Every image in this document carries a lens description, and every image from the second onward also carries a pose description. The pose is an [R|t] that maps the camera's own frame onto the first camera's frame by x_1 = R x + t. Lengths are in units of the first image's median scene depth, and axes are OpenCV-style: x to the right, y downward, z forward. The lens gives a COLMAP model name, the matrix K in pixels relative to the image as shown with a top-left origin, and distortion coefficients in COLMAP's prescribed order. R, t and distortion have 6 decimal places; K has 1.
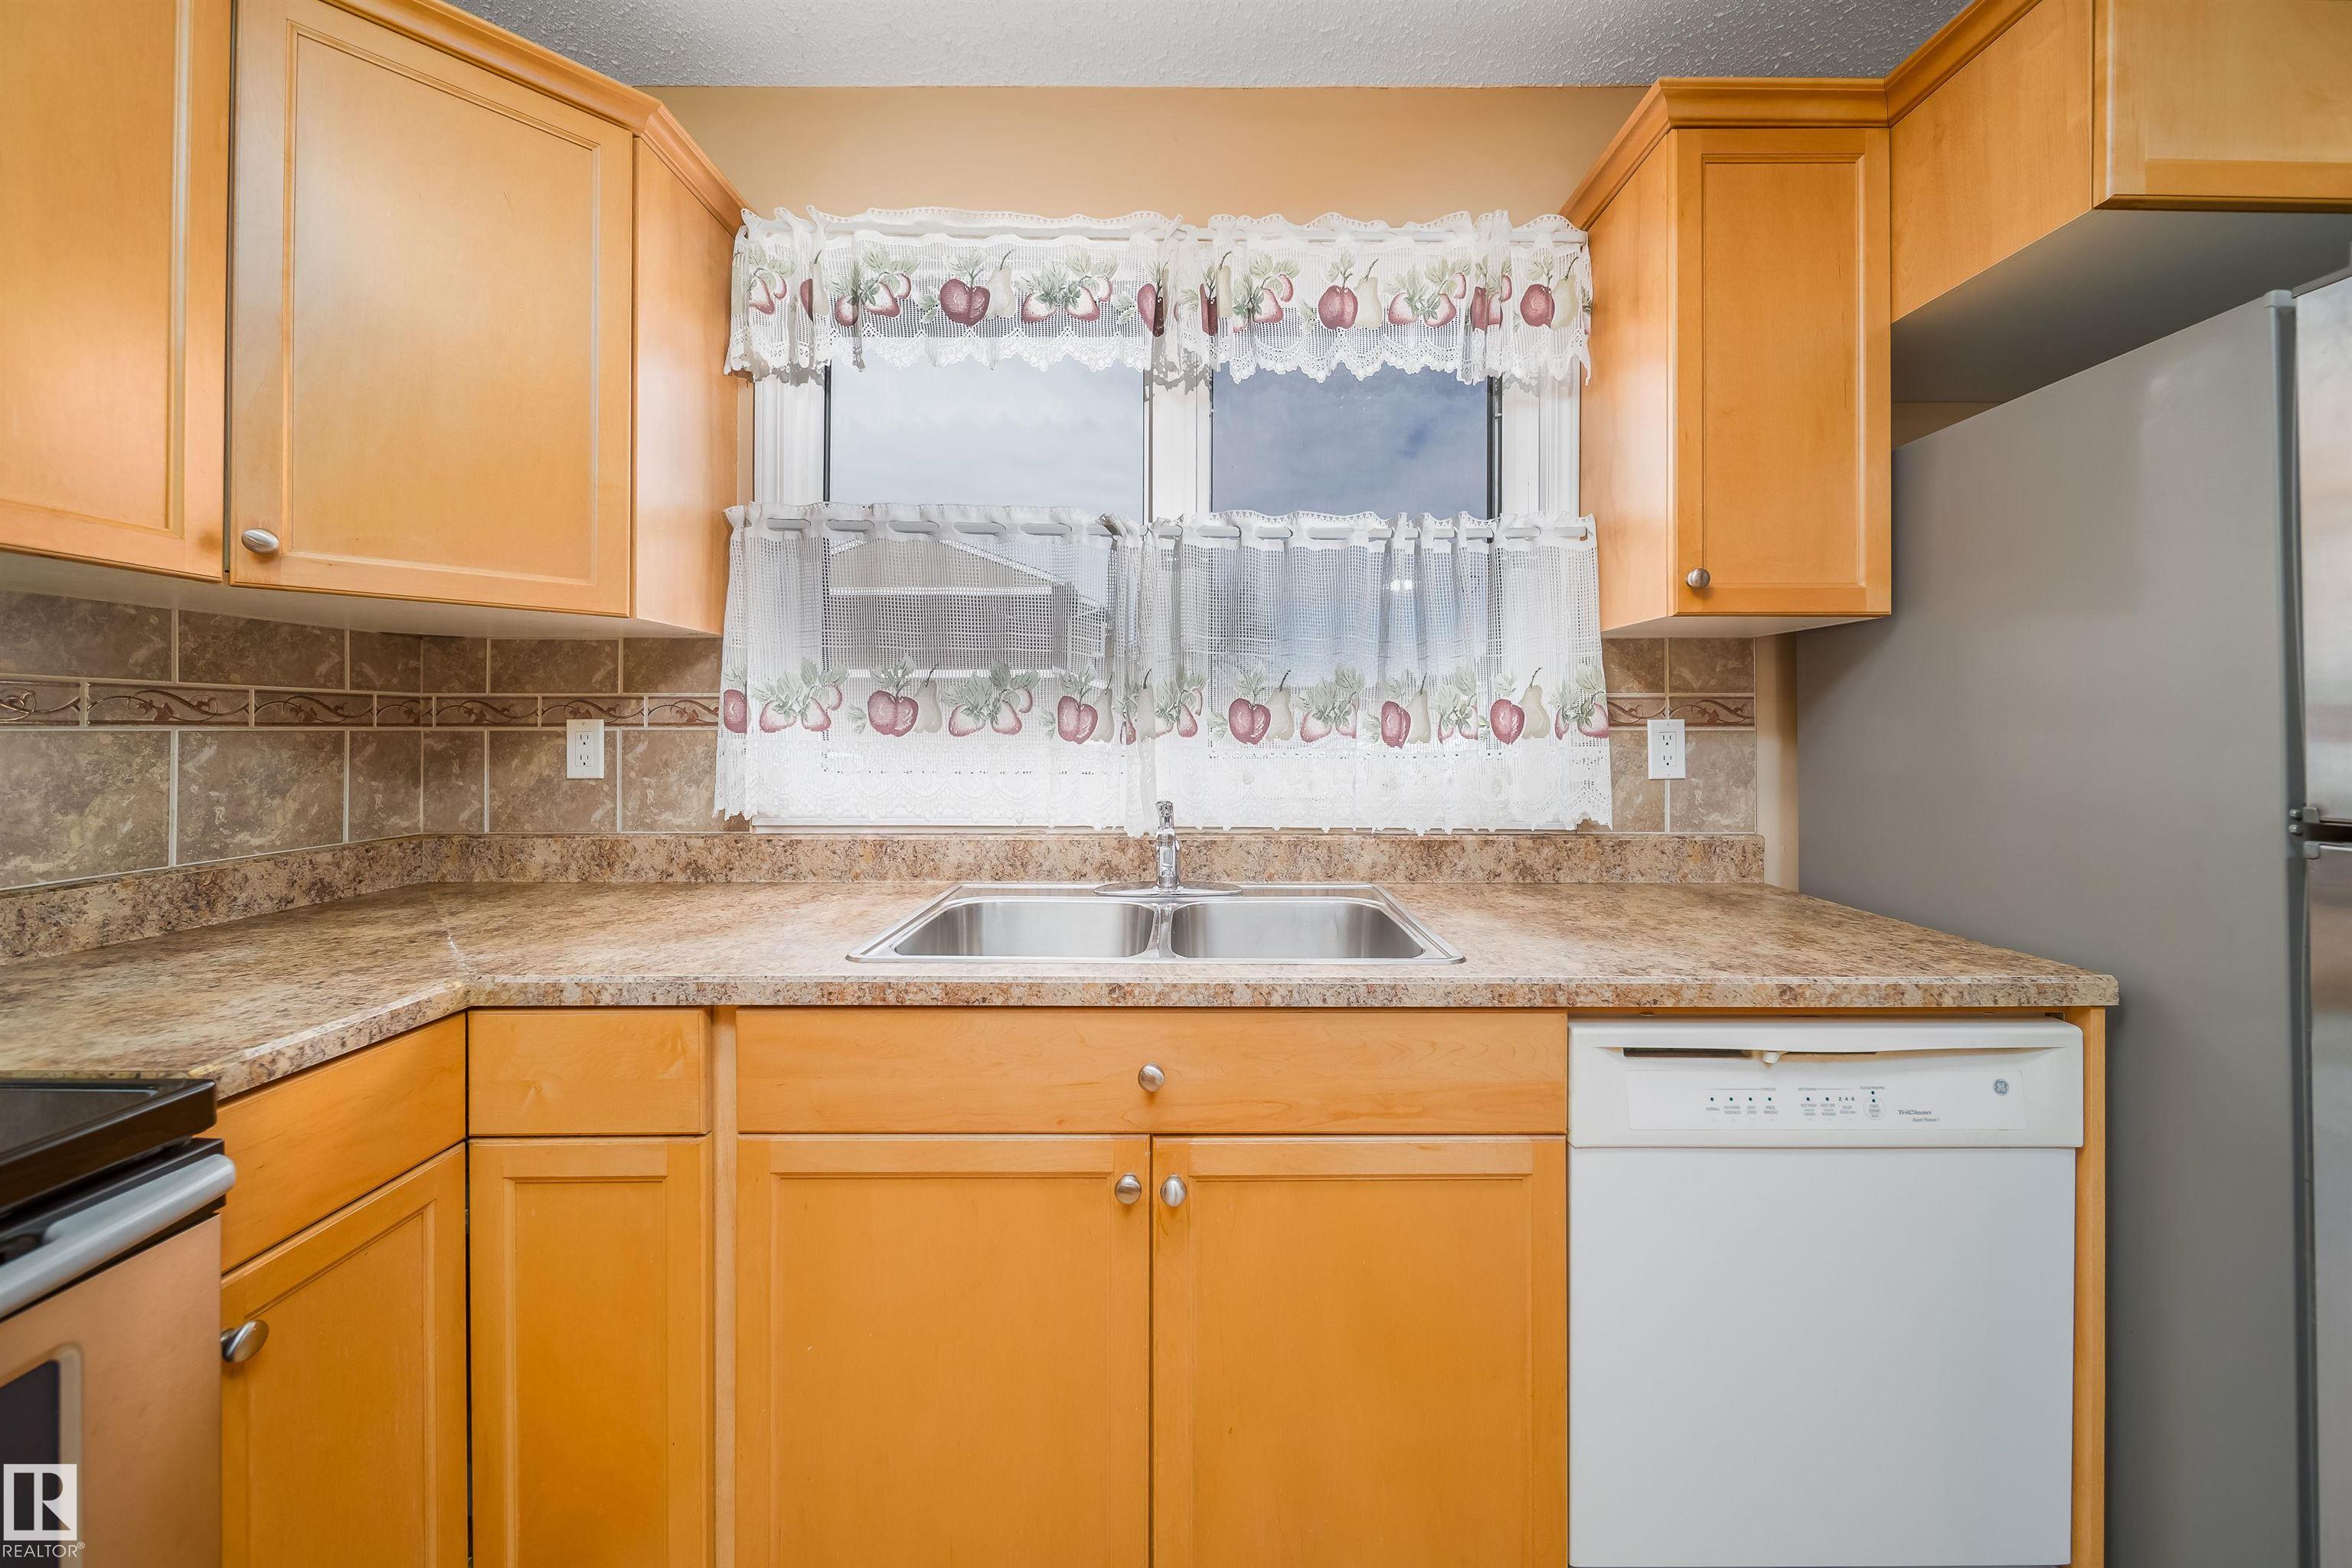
lens RADIAL K [[835.5, 0, 1185.2], [0, 835.5, 724.1], [0, 0, 1]] dist [-0.000450, -0.001063]
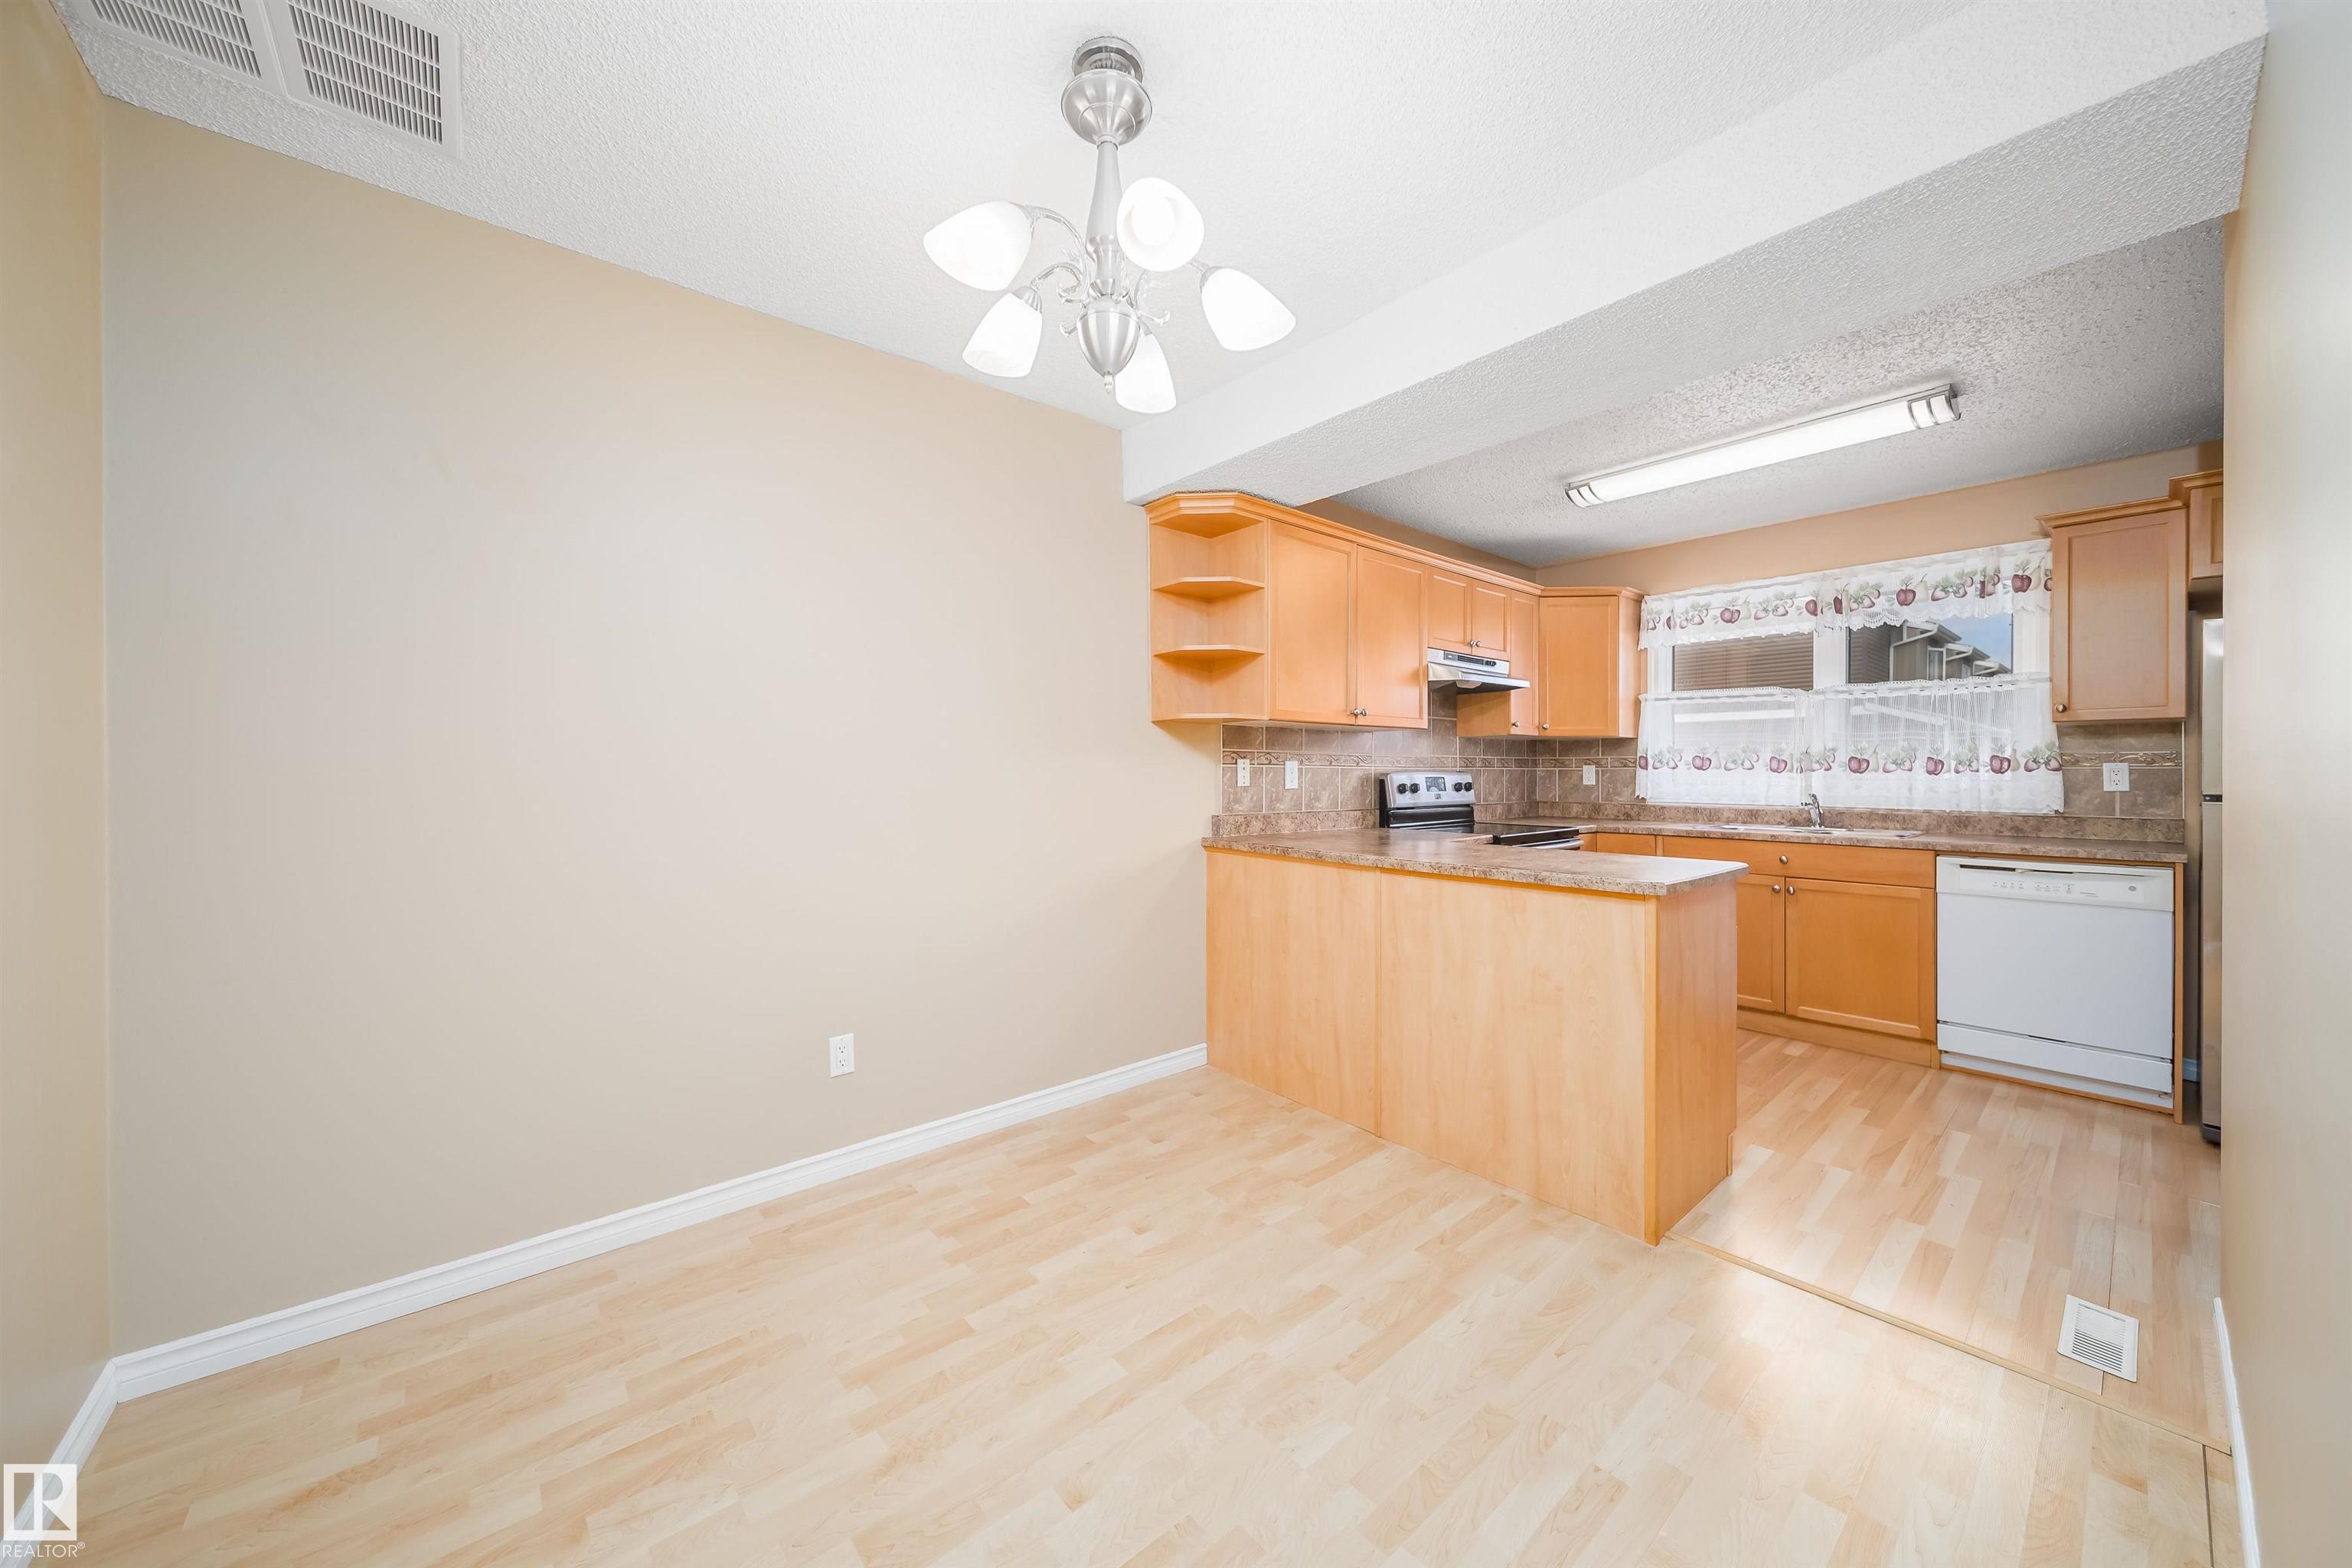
lens RADIAL K [[835.5, 0, 1177.7], [0, 835.5, 772.4], [0, 0, 1]] dist [-0.000450, -0.001063]
pose [[0.650600, 0.001317, -0.759420, 0.666953], [0.004339, 0.999976, 0.005452, -0.003527], [0.759408, -0.006842, 0.650578, -2.262473]]
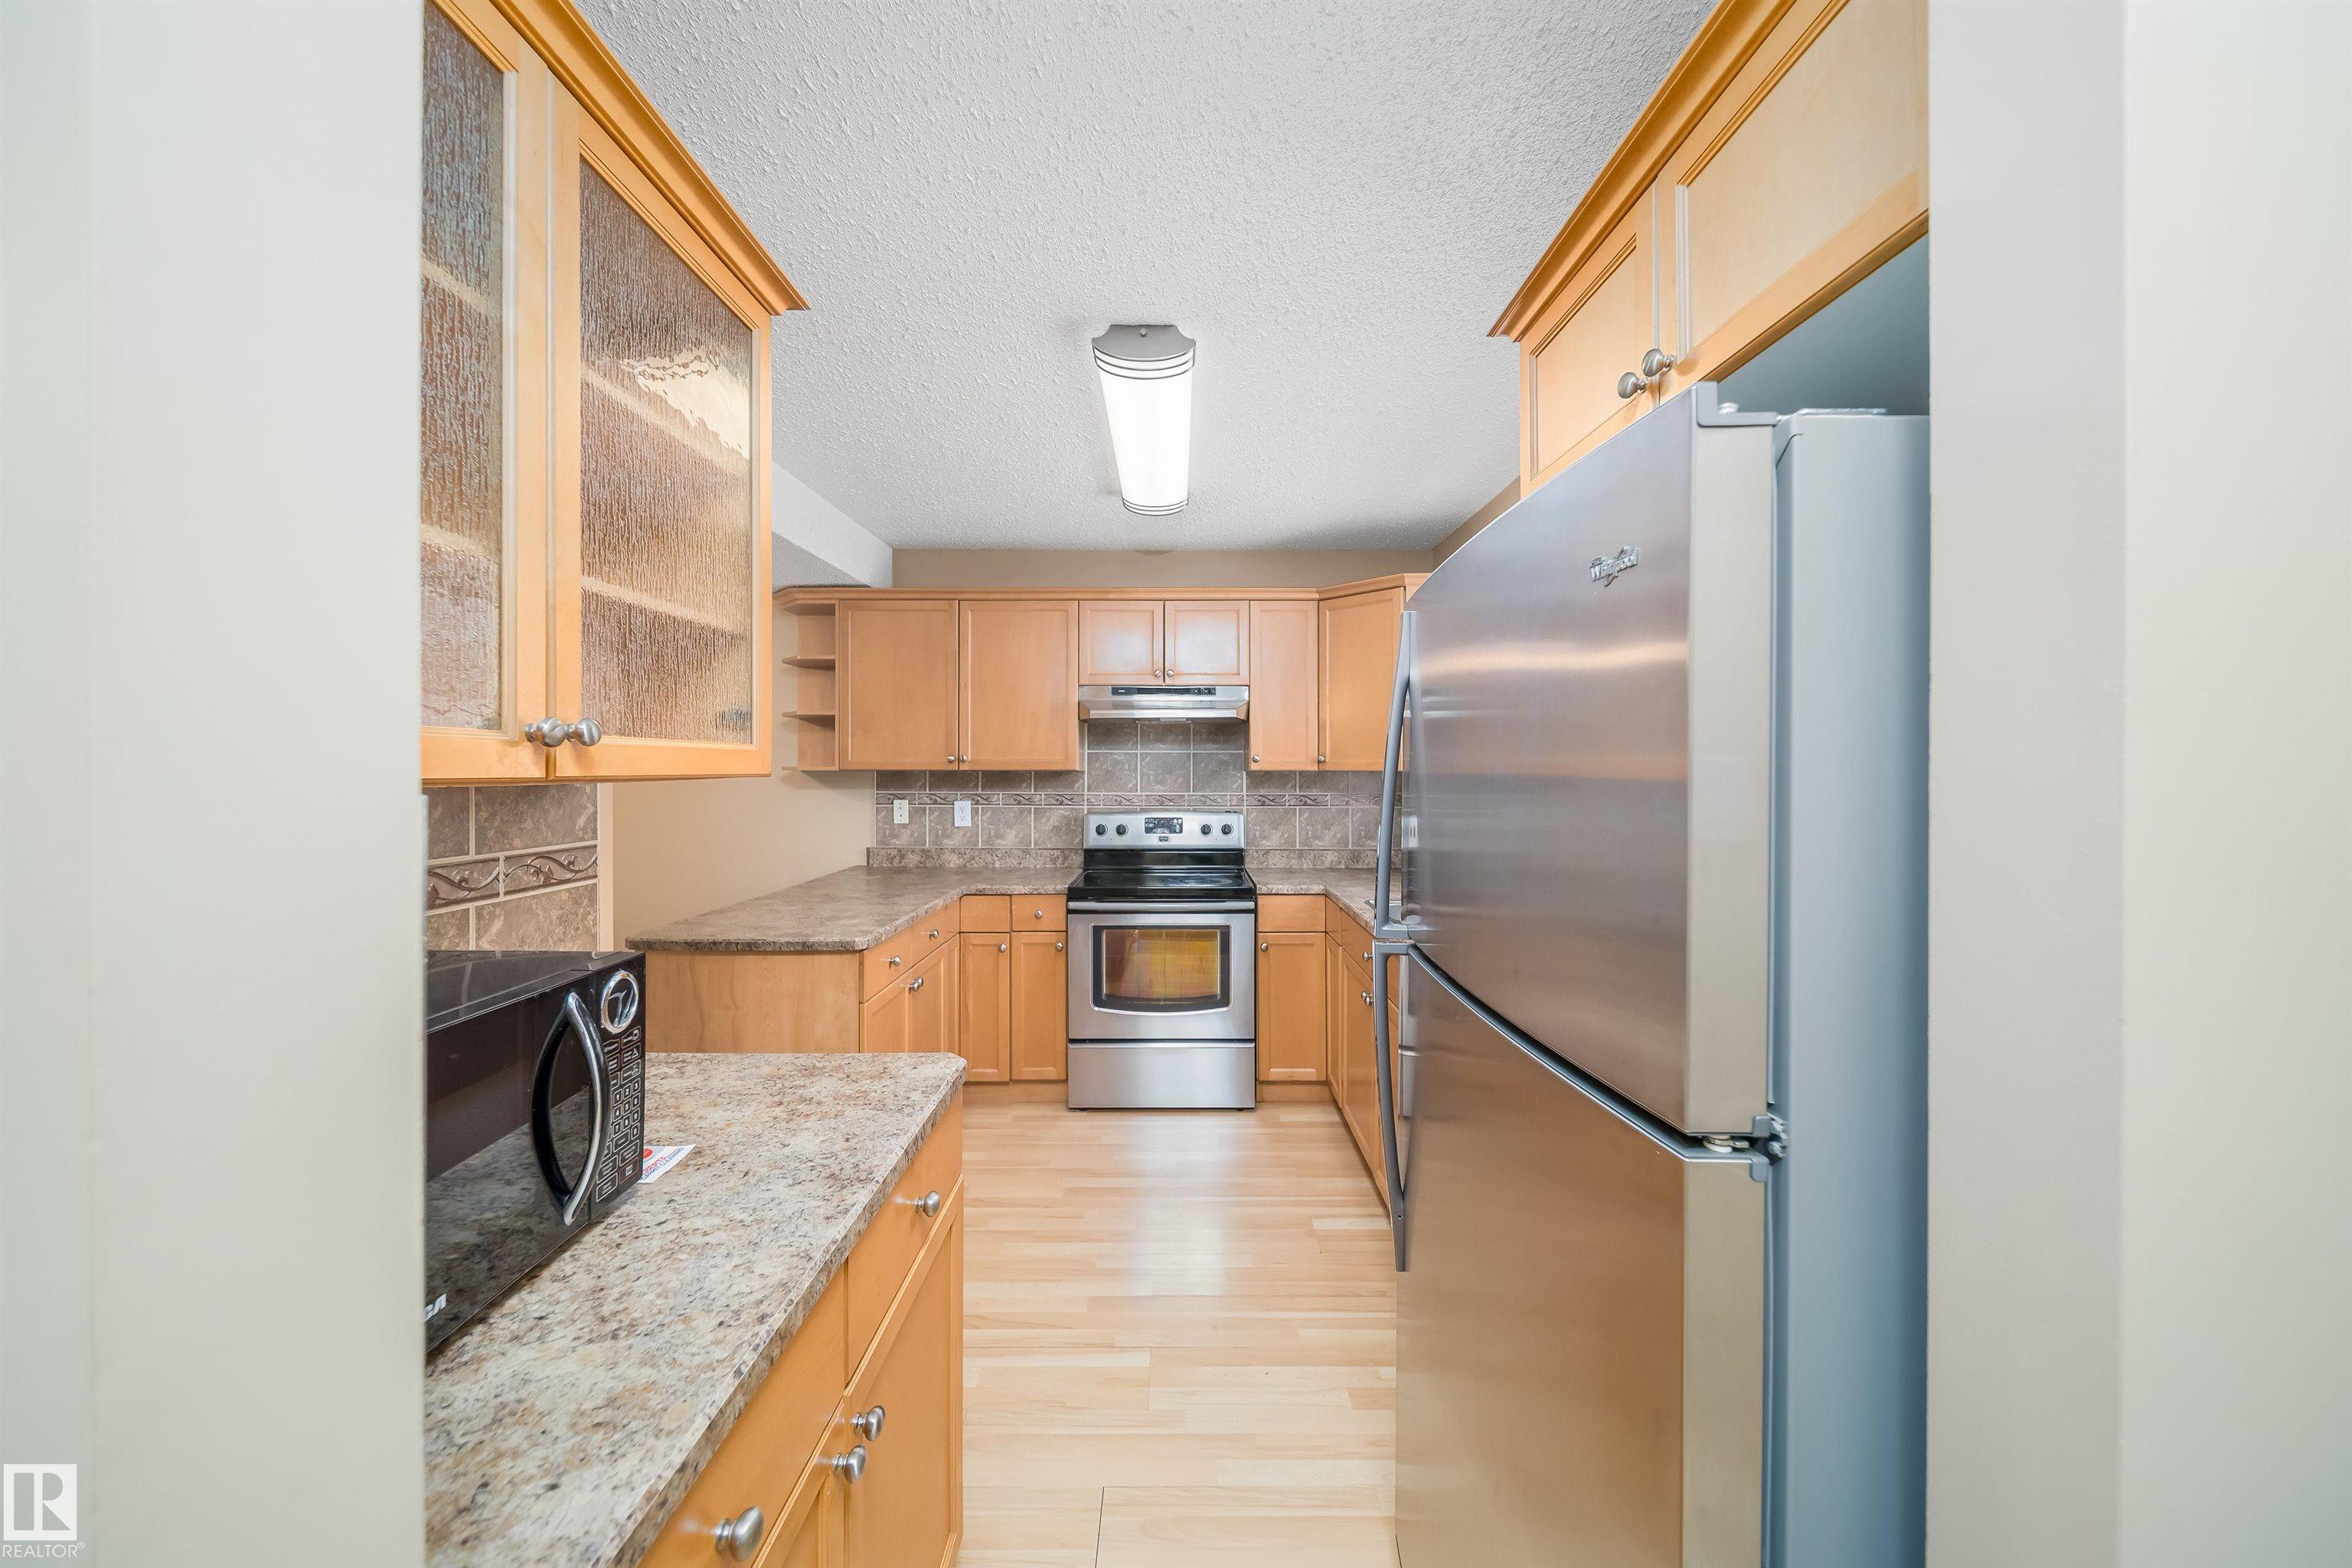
lens RADIAL K [[835.5, 0, 1193.5], [0, 835.5, 779.2], [0, 0, 1]] dist [-0.000450, -0.001063]
pose [[0.016457, 0.012644, -0.999785, 1.691702], [0.003947, 0.999911, 0.012711, -0.121834], [0.999857, -0.004155, 0.016406, 0.259812]]
